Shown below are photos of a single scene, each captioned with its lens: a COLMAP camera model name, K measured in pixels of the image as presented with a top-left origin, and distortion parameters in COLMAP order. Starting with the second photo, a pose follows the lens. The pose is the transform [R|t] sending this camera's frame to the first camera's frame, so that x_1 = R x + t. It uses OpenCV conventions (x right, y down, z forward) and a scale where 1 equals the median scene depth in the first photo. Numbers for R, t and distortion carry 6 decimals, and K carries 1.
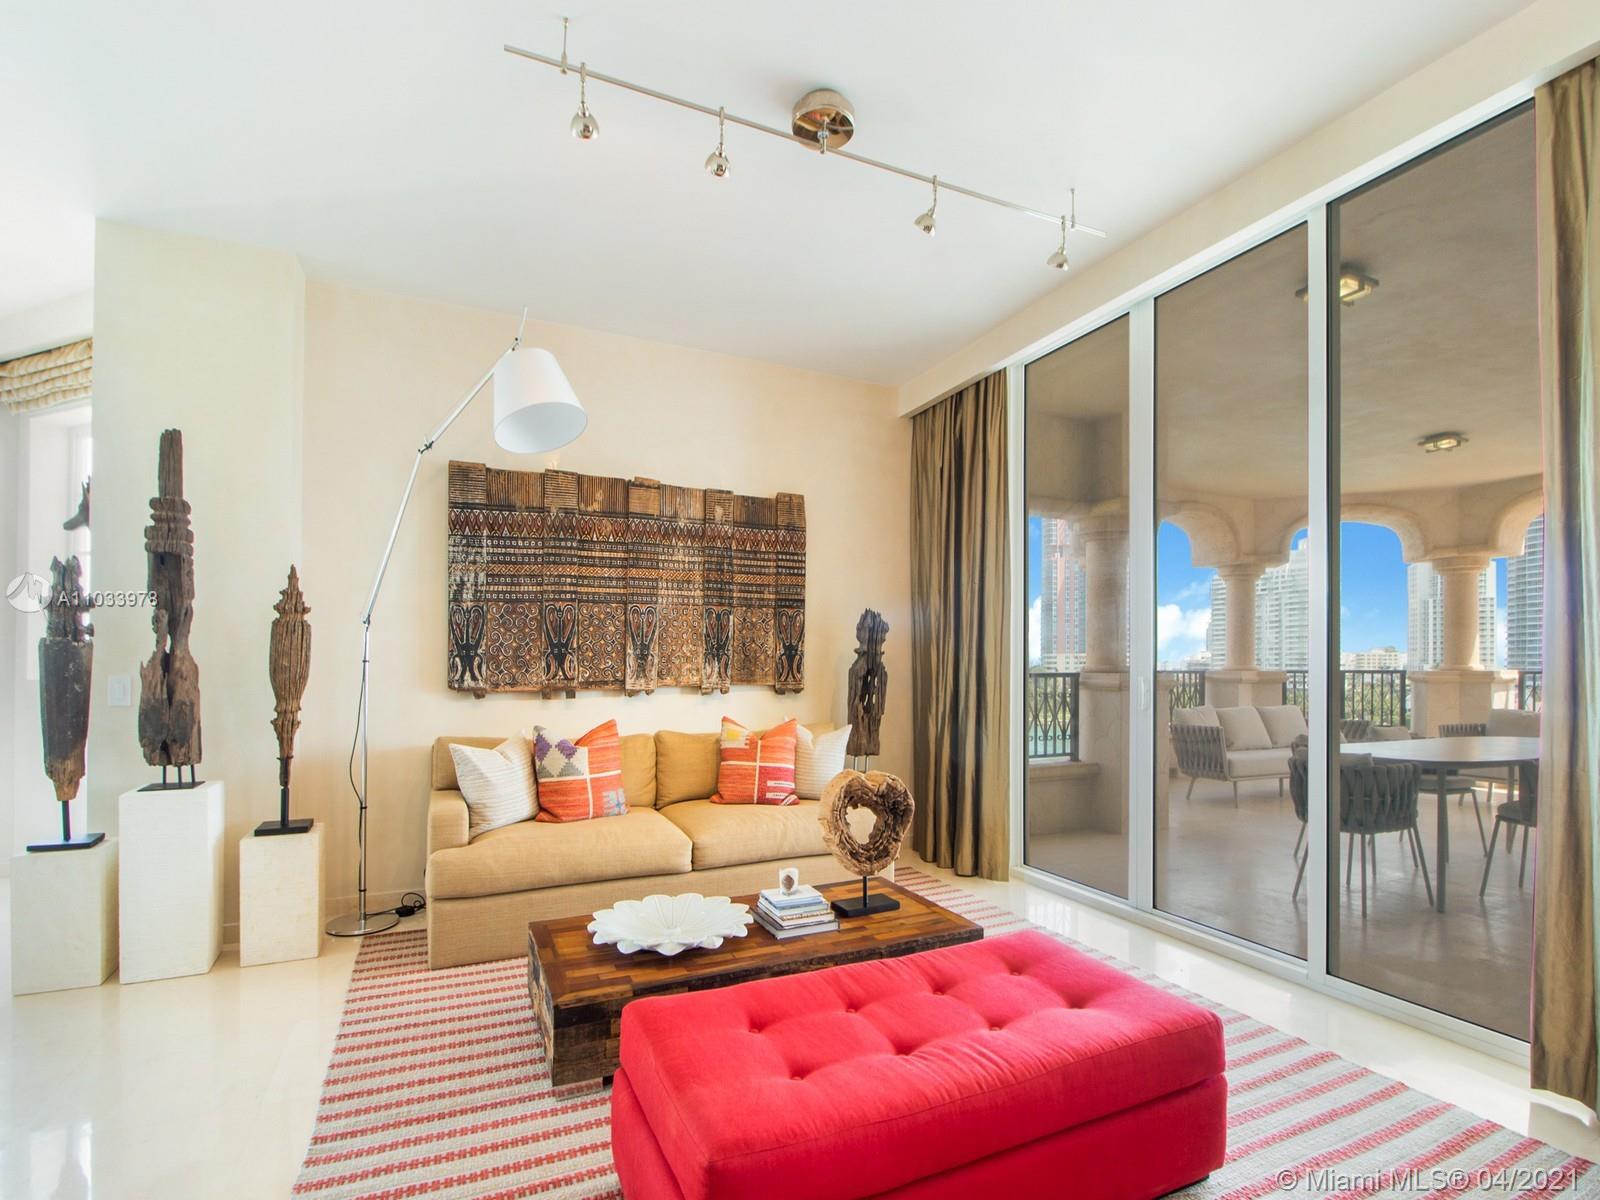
lens RADIAL K [[785.7, 0, 802.4], [0, 785.7, 657.9], [0, 0, 1]] dist [0.002622, -0.000442]
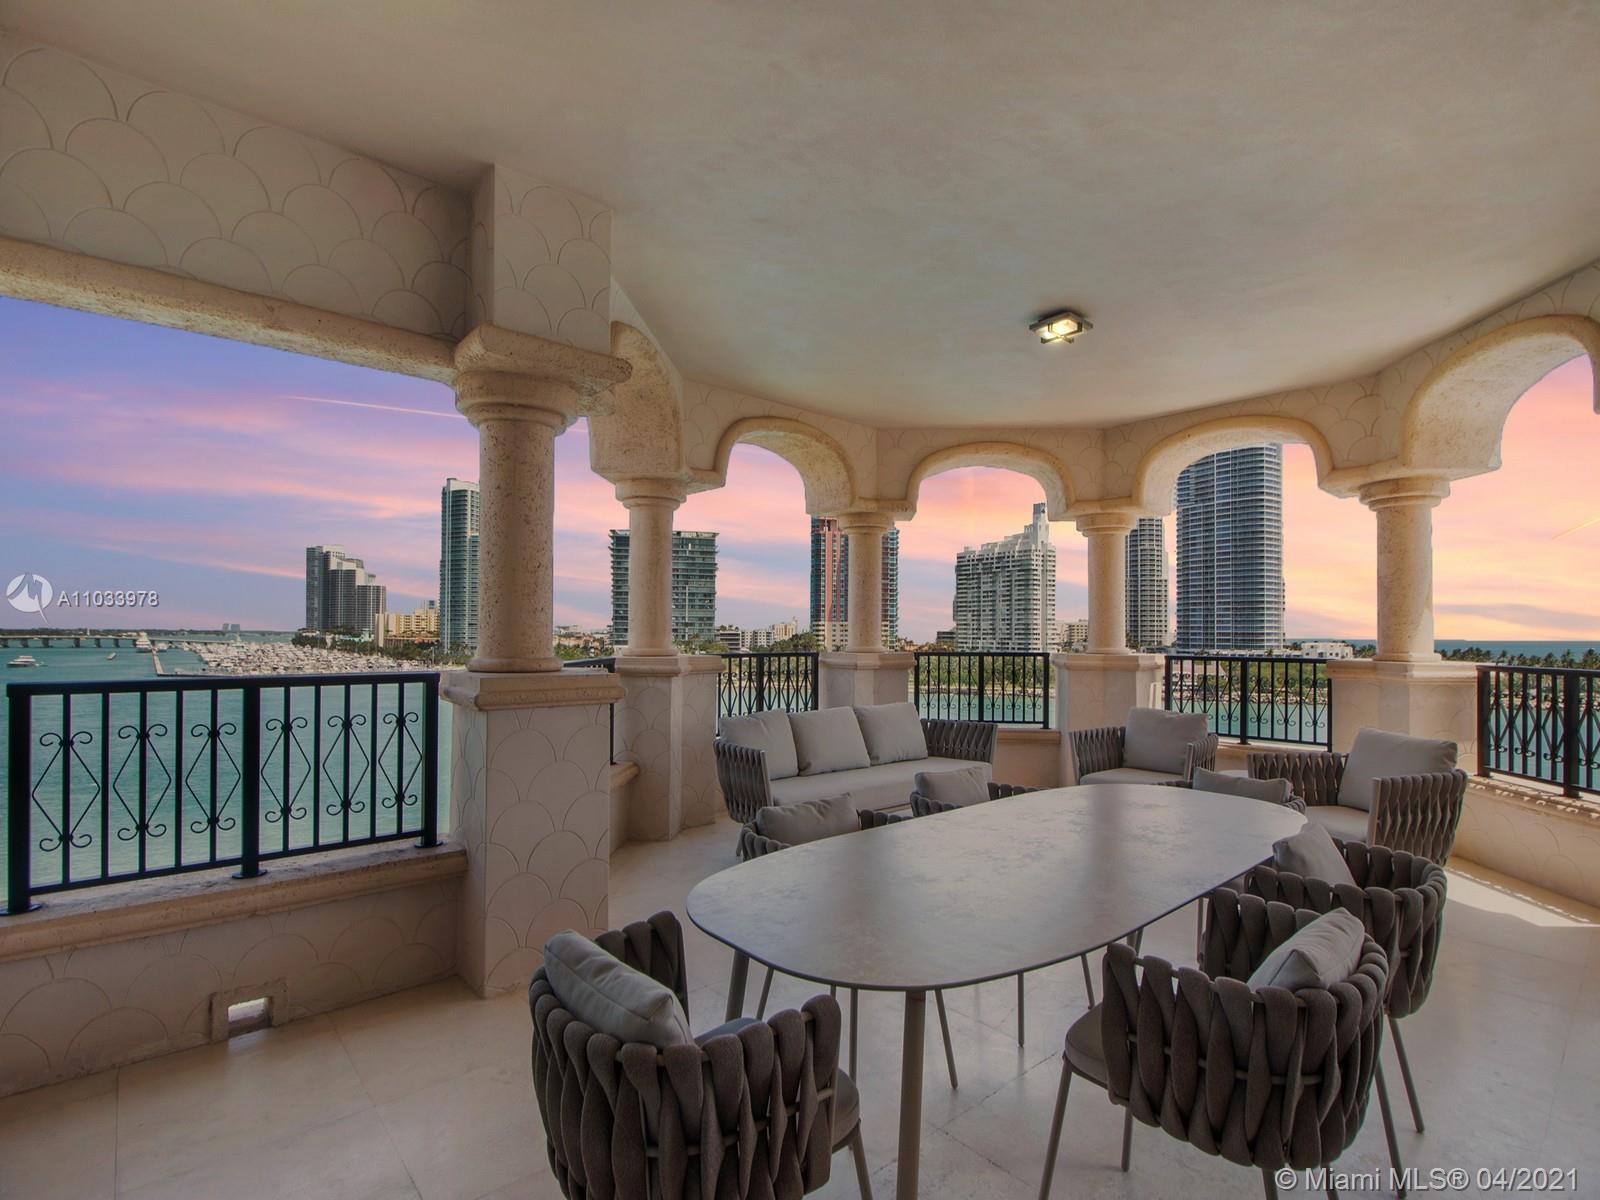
lens RADIAL K [[775.9, 0, 801.7], [0, 775.9, 619.1], [0, 0, 1]] dist [0.000012, -0.000746]
pose [[0.960530, 0.011074, 0.277956, 0.312206], [-0.009098, 0.999923, -0.008398, -0.010435], [-0.278028, 0.005538, 0.960557, 0.315544]]
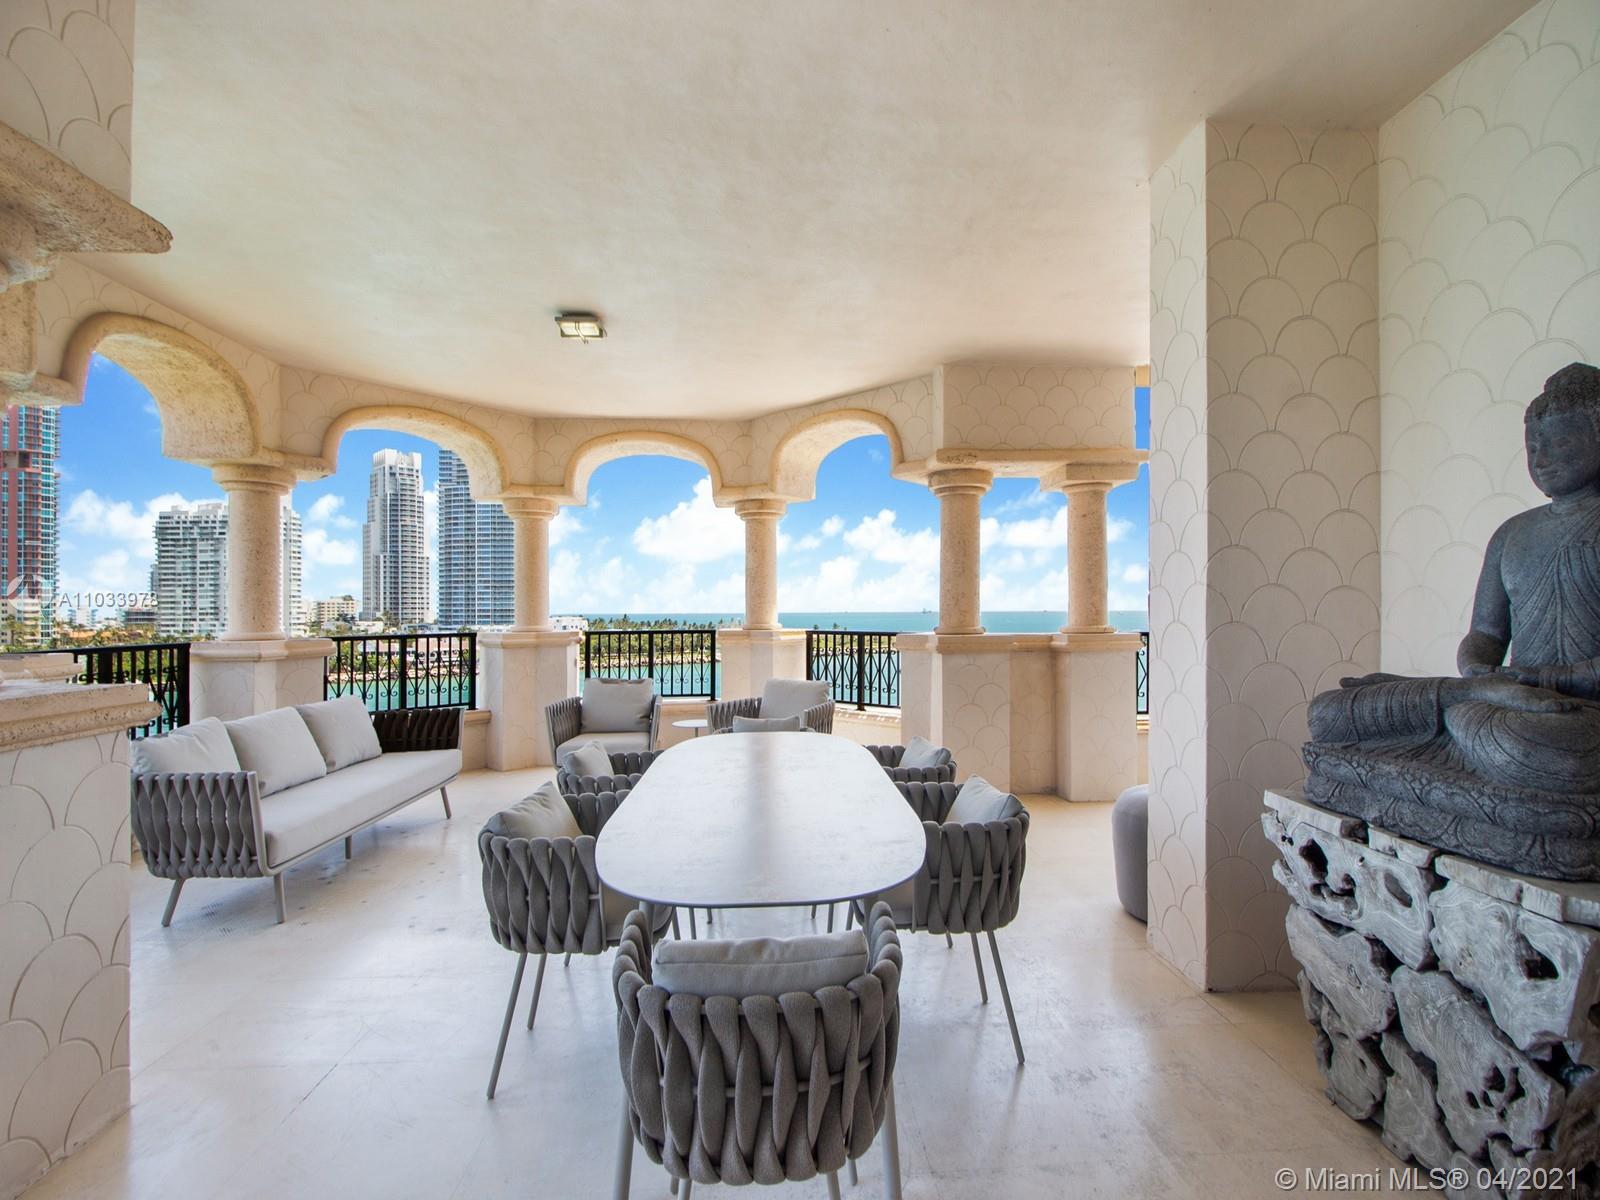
lens RADIAL K [[758.6, 0, 822.1], [0, 758.6, 608.1], [0, 0, 1]] dist [0.001121, -0.000808]
pose [[0.360722, -0.000422, 0.932673, 0.179160], [-0.002067, 0.999997, 0.001252, -0.011524], [-0.932671, -0.002379, 0.360720, 0.405219]]
